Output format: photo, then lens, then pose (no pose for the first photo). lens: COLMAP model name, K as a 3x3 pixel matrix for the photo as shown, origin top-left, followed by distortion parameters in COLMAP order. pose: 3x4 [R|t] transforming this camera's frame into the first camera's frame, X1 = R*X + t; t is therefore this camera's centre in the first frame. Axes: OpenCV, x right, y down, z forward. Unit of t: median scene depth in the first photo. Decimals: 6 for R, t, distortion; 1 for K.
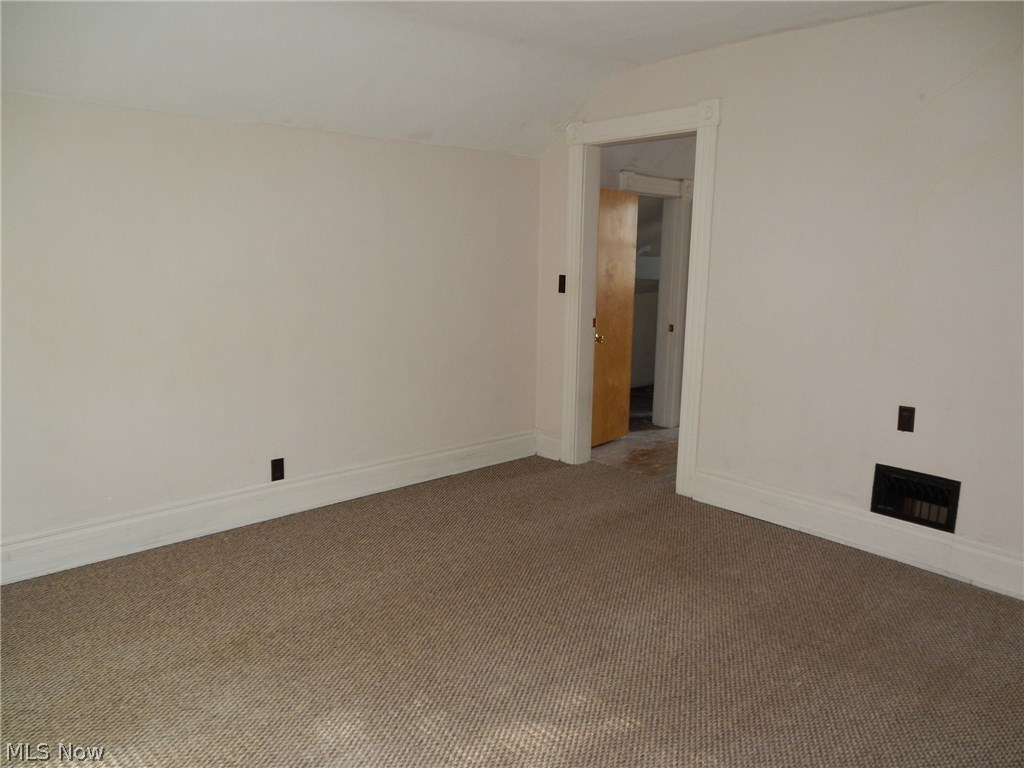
lens RADIAL K [[756.4, 0, 516.4], [0, 756.4, 380.8], [0, 0, 1]] dist [-0.004757, 0.006504]
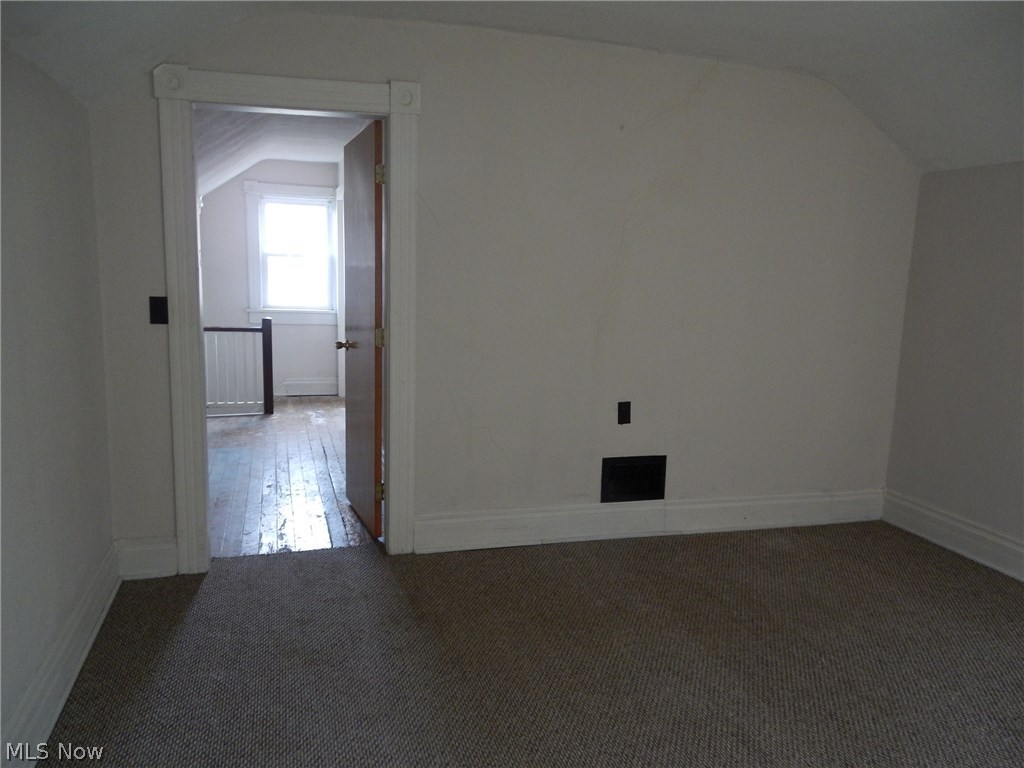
lens RADIAL K [[756.4, 0, 516.4], [0, 756.4, 380.8], [0, 0, 1]] dist [-0.004757, 0.006504]
pose [[0.452660, -0.143094, 0.880126, -0.528181], [0.136086, 0.986563, 0.090409, -0.117260], [-0.881237, 0.078848, 0.466051, 0.593097]]
